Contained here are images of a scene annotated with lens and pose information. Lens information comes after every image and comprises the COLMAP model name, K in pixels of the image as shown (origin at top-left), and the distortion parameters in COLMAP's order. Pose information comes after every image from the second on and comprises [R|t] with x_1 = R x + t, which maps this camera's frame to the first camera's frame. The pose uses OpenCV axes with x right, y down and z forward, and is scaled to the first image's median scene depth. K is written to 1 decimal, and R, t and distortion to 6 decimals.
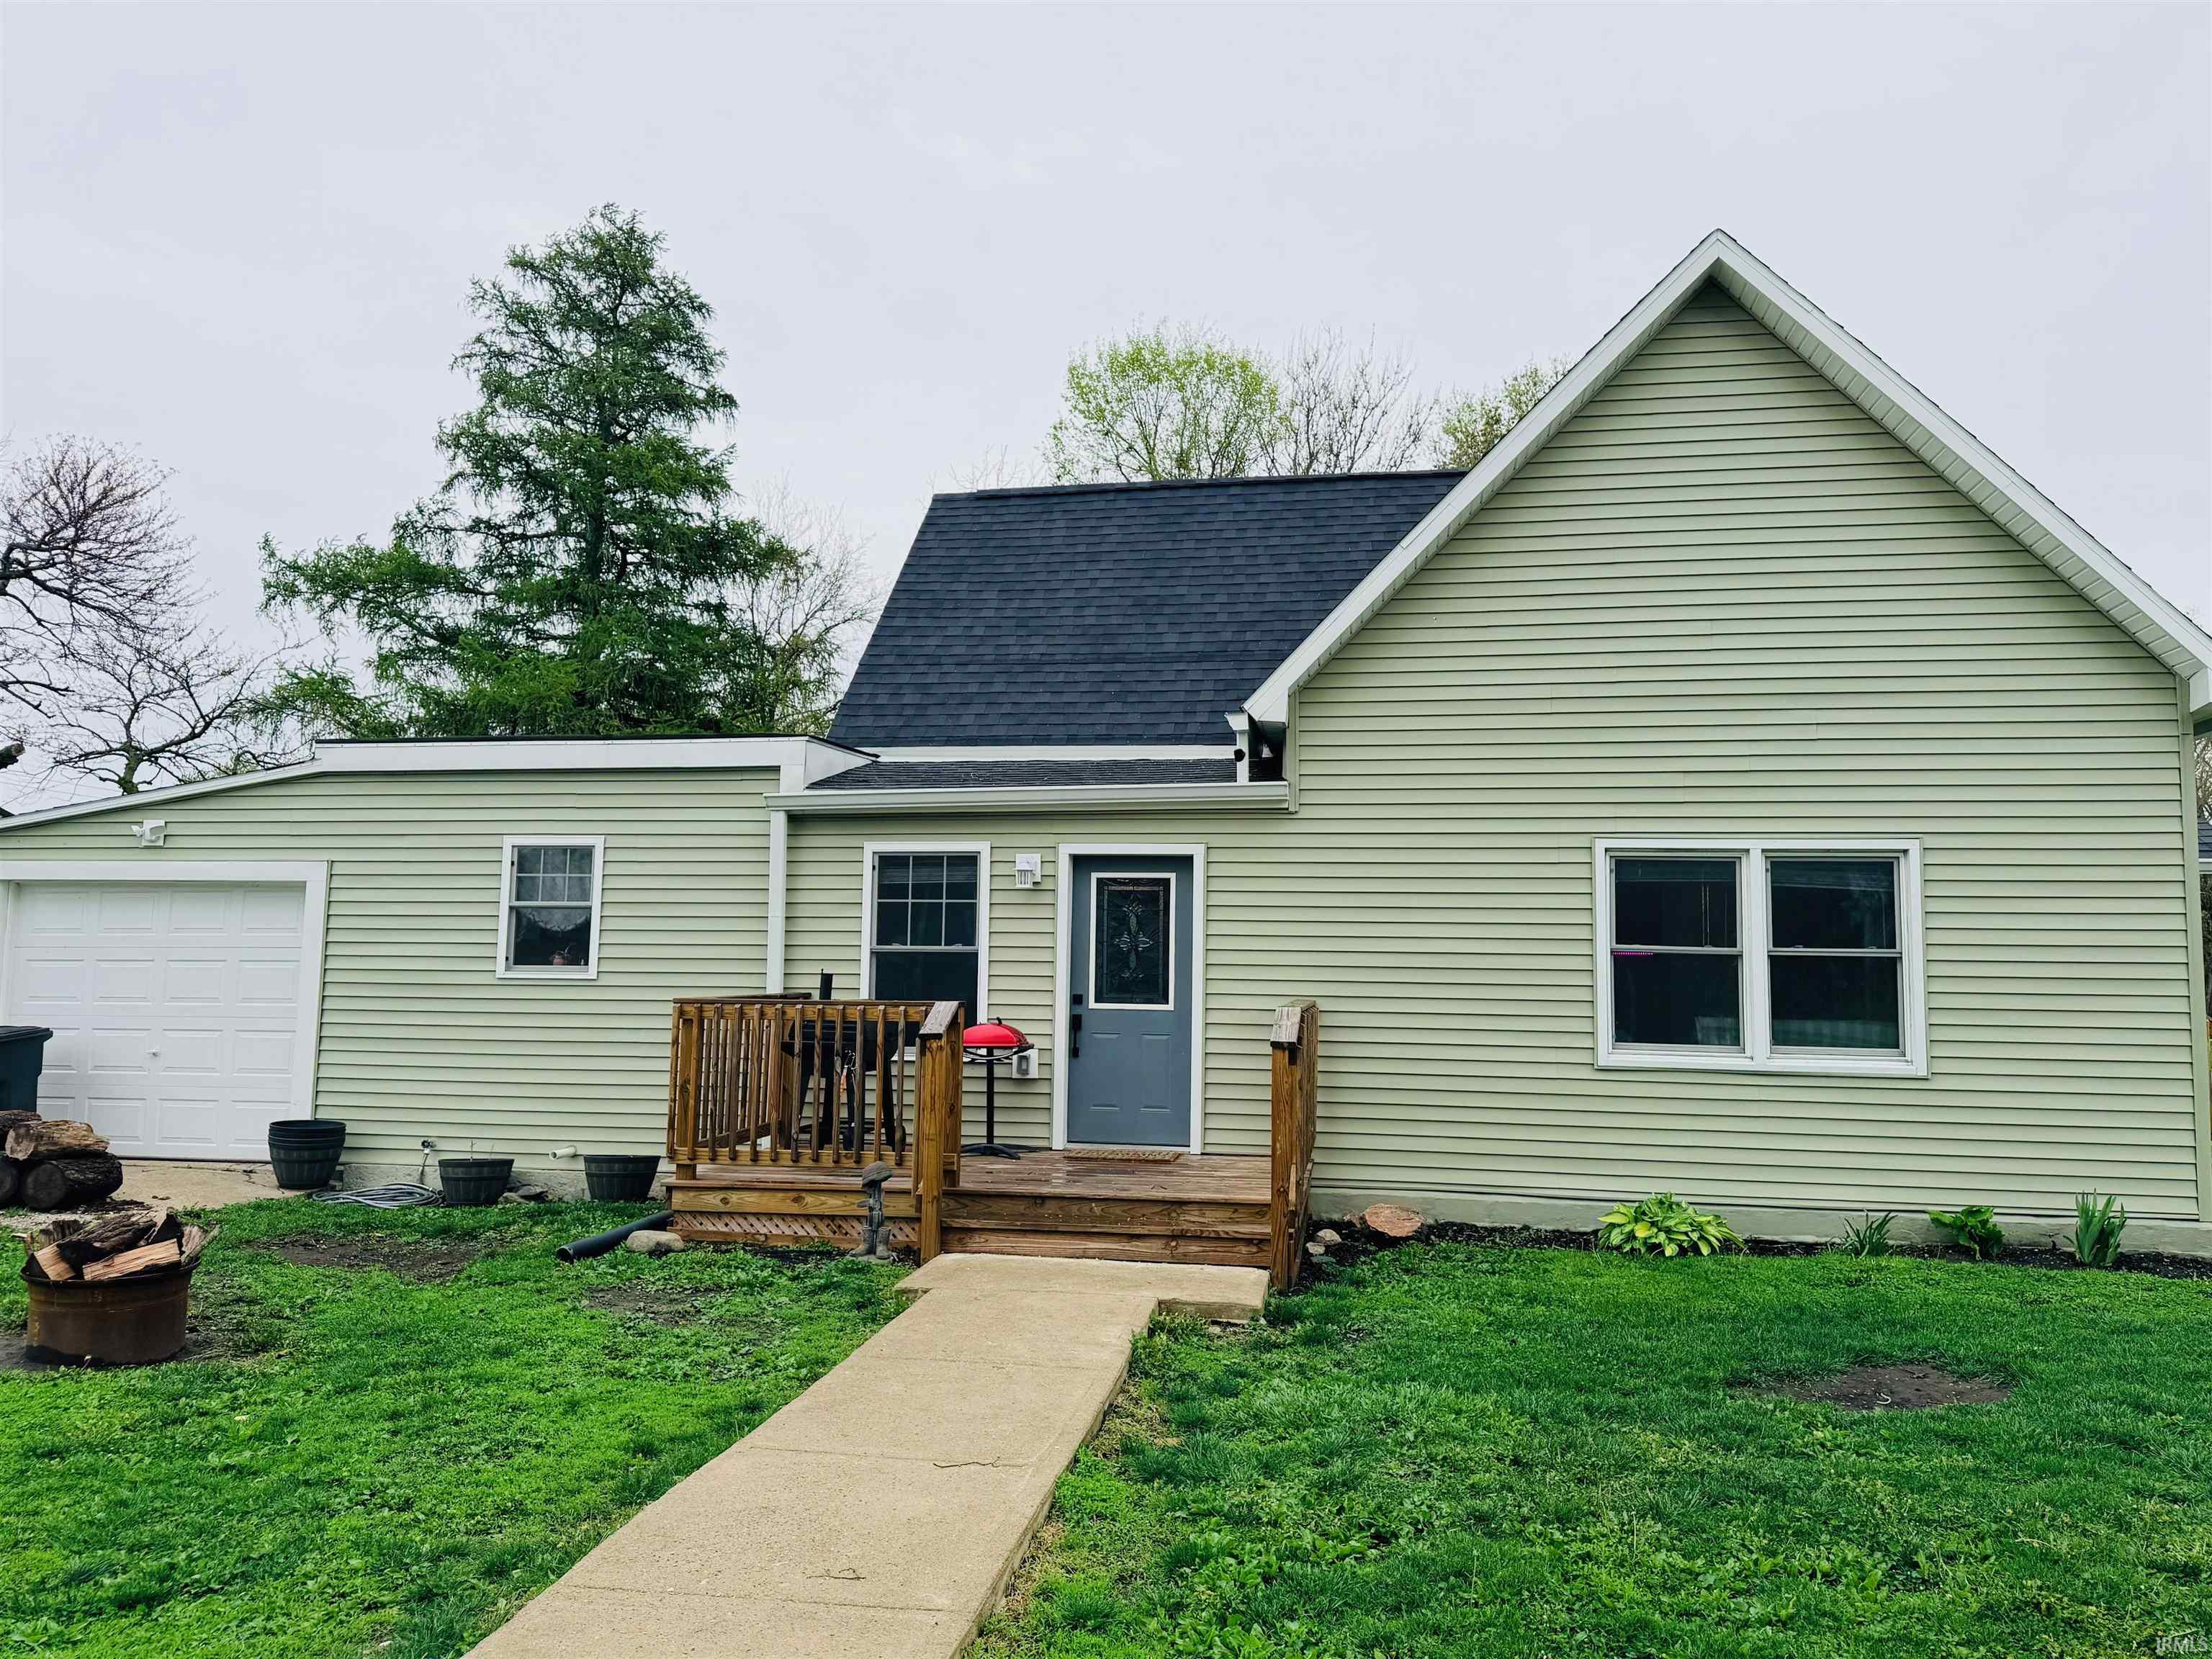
lens RADIAL K [[1589.4, 0, 1104.1], [0, 1589.4, 829.4], [0, 0, 1]] dist [0.039405, 0.000219]
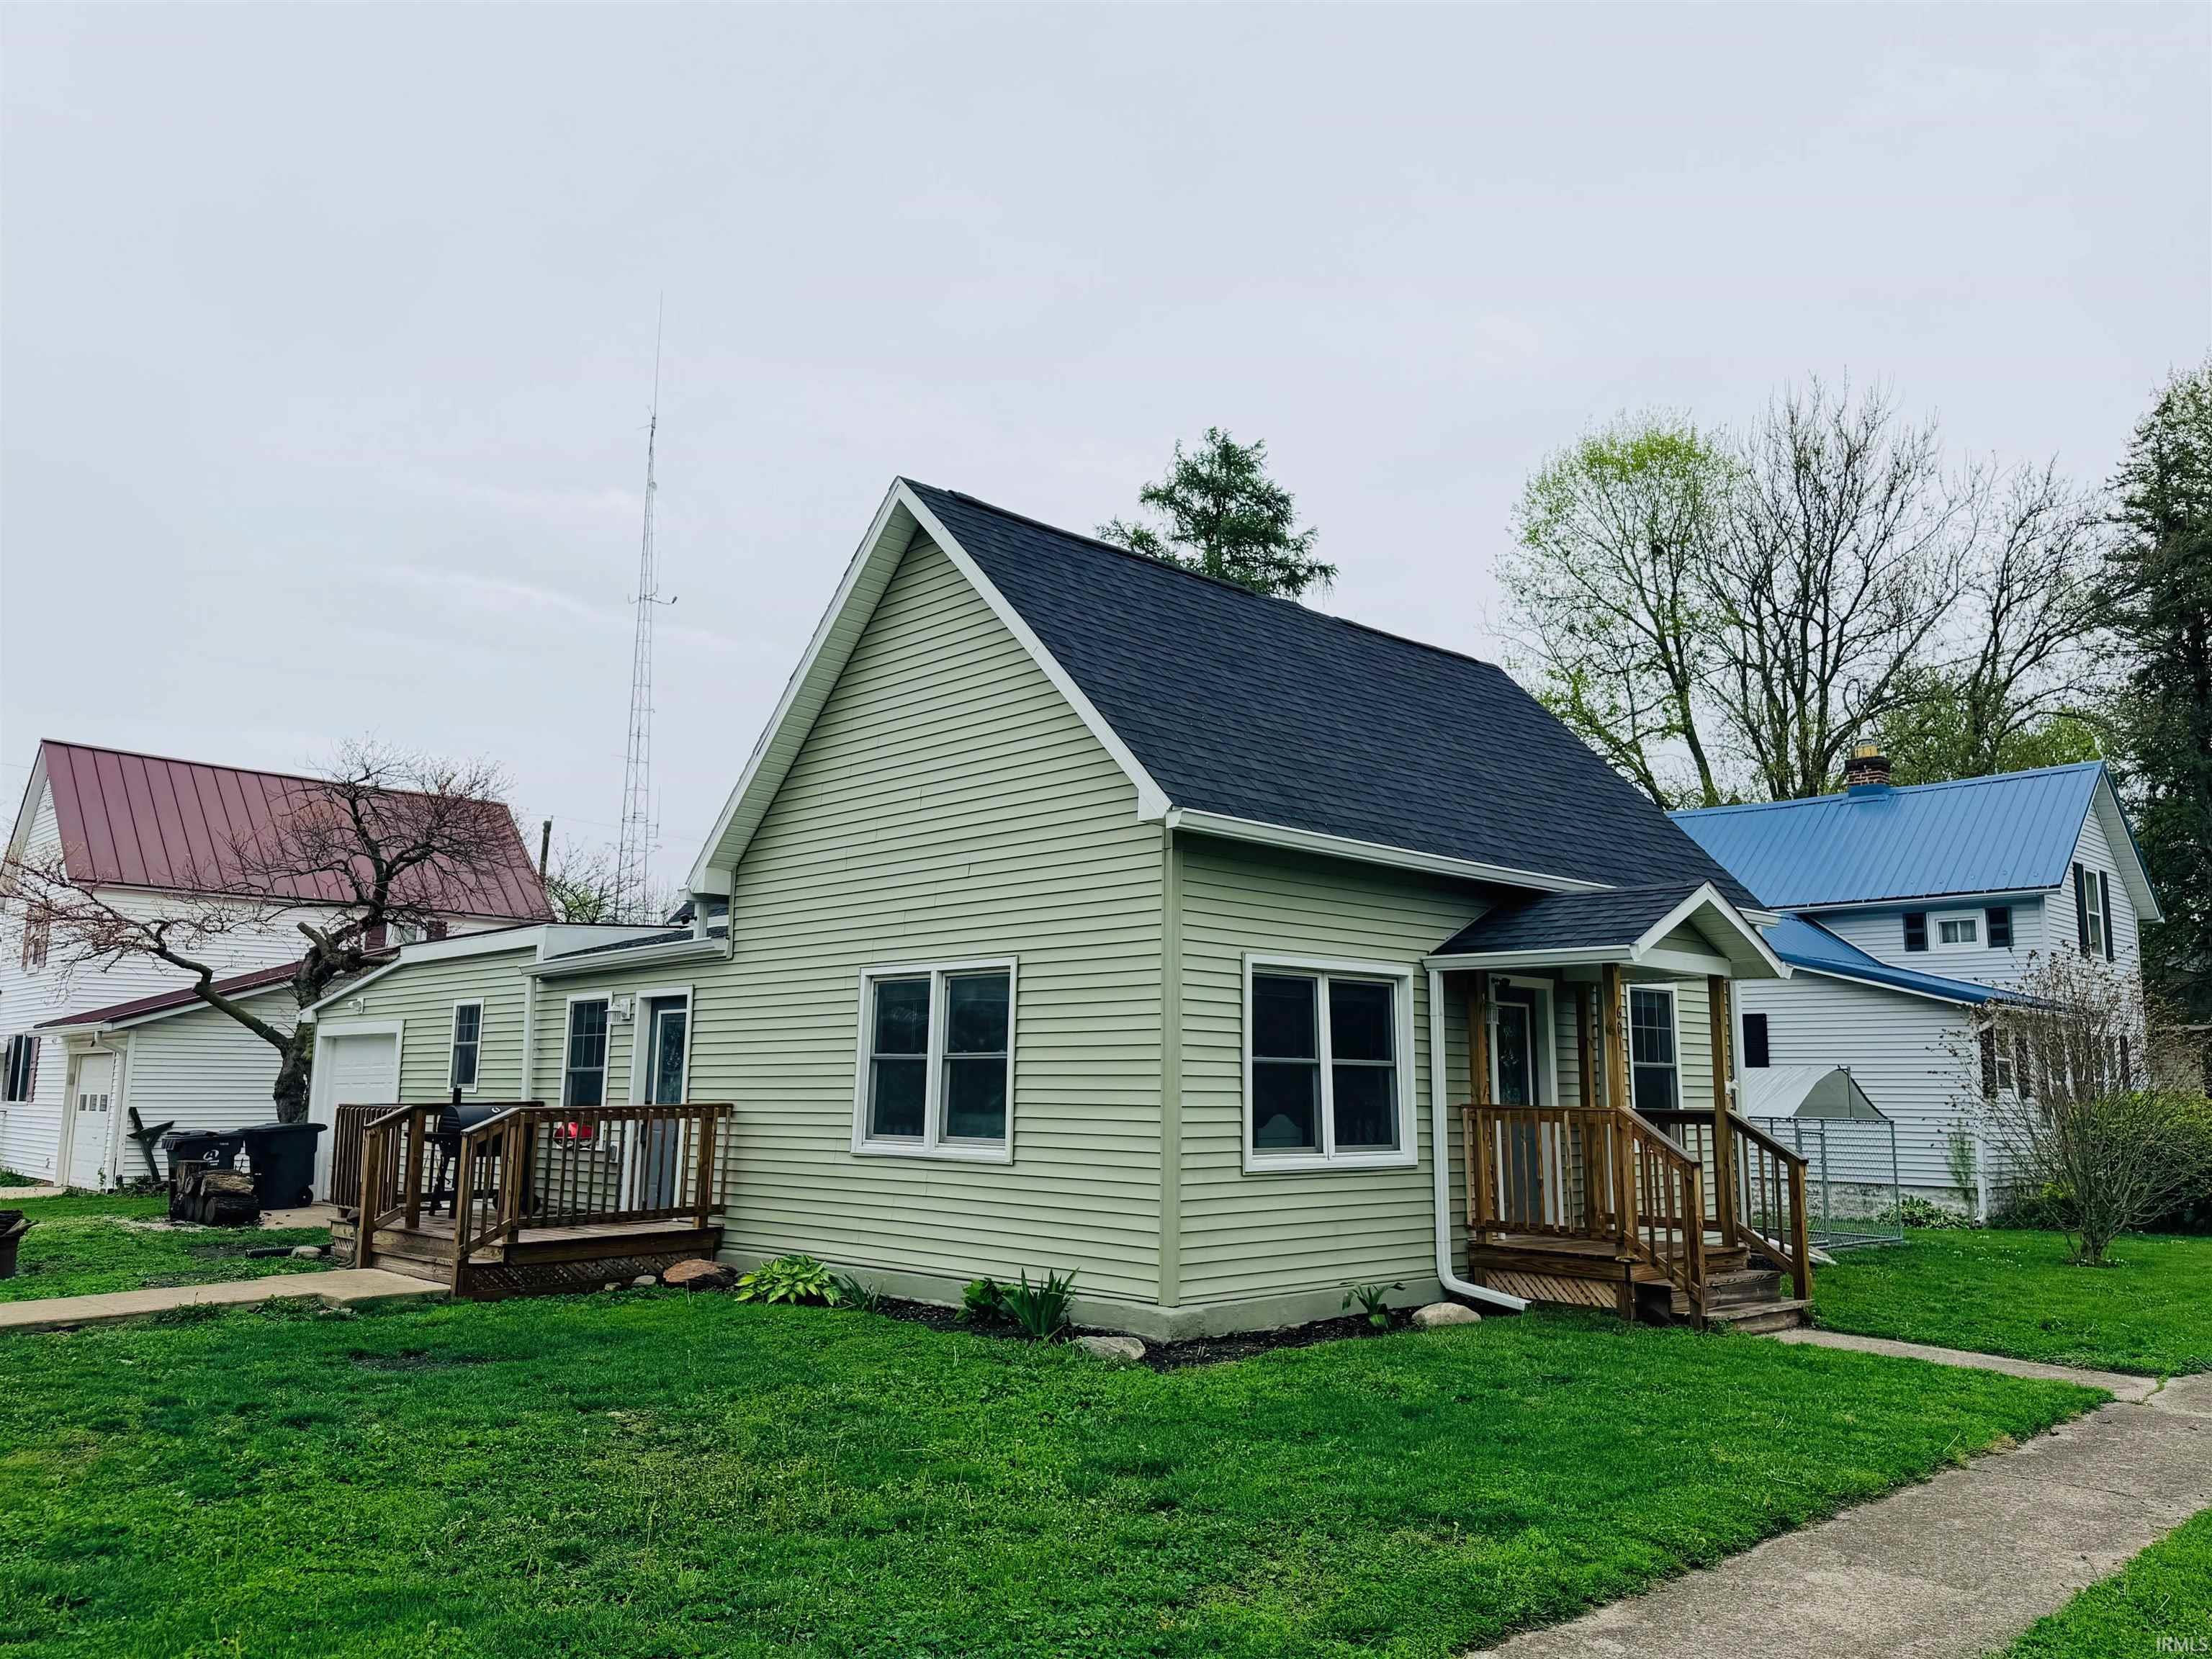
lens RADIAL K [[1589.4, 0, 1094.6], [0, 1589.4, 825.1], [0, 0, 1]] dist [0.039405, 0.000219]
pose [[0.819295, -0.102862, -0.564071, 1.175295], [0.056715, 0.993491, -0.098793, 0.027860], [0.570561, 0.048949, 0.819795, 0.082452]]
